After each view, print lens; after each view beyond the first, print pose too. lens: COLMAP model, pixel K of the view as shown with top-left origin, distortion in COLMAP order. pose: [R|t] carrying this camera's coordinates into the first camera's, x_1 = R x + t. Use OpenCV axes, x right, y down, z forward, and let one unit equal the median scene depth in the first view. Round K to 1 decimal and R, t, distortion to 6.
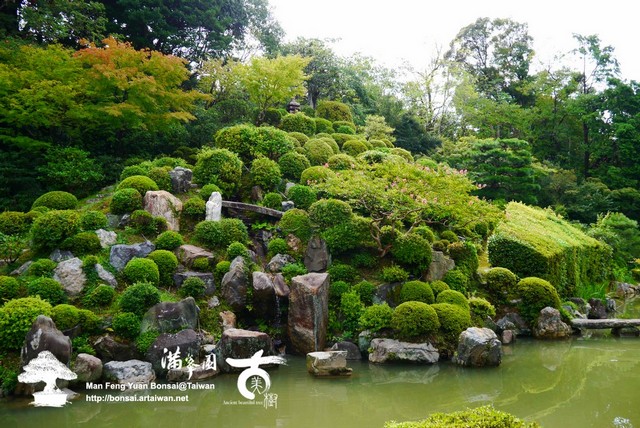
lens RADIAL K [[535.4, 0, 322.6], [0, 535.4, 213.0], [0, 0, 1]] dist [-0.071594, 0.050574]
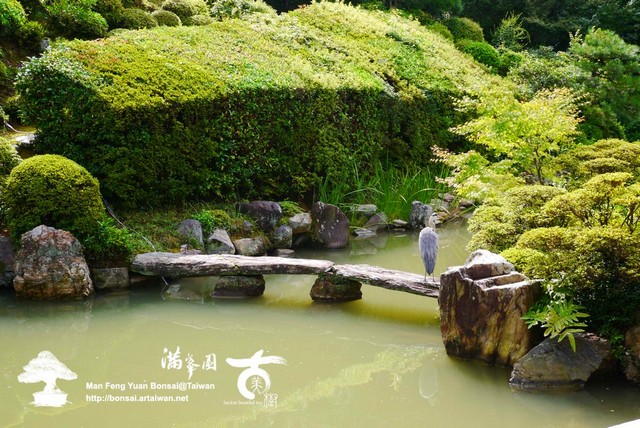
lens RADIAL K [[865.6, 0, 320.0], [0, 865.6, 214.0], [0, 0, 1]] dist [0.011117, 0.014518]
pose [[0.999763, 0.009669, -0.019518, 0.666514], [-0.005806, 0.981953, 0.189035, 0.036732], [0.020994, -0.188877, 0.981776, 0.327745]]
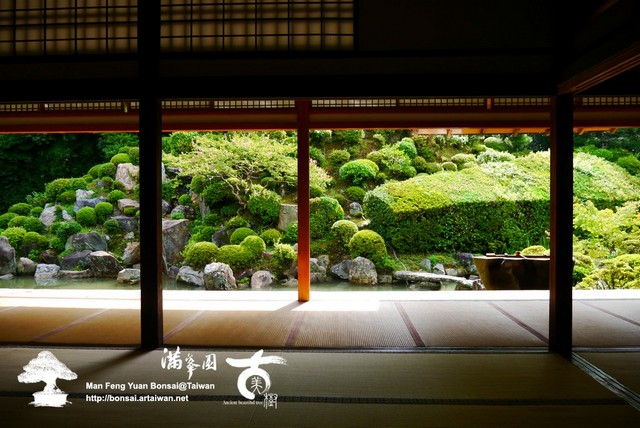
lens RADIAL K [[535.4, 0, 322.6], [0, 535.4, 213.0], [0, 0, 1]] dist [-0.071594, 0.050574]
pose [[0.836776, 0.024349, -0.547003, 0.986146], [0.031974, 0.995133, 0.093208, -0.022872], [0.546610, -0.095484, 0.831925, 0.020381]]
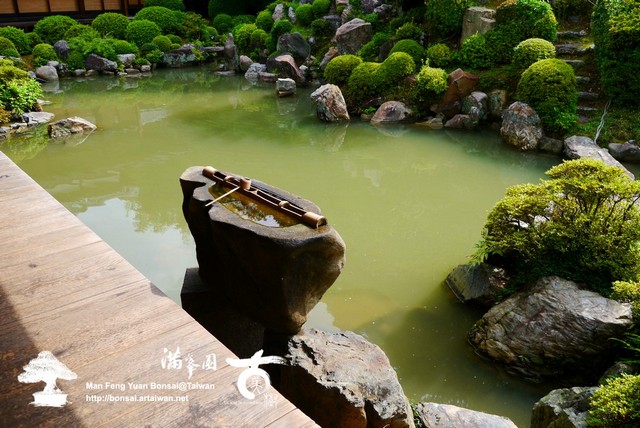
lens RADIAL K [[535.4, 0, 322.6], [0, 535.4, 213.0], [0, 0, 1]] dist [-0.071594, 0.050574]
pose [[0.182243, 0.399234, -0.898554, 1.084216], [0.077542, 0.905176, 0.417903, -0.004805], [0.980191, -0.145835, 0.134004, 0.628027]]
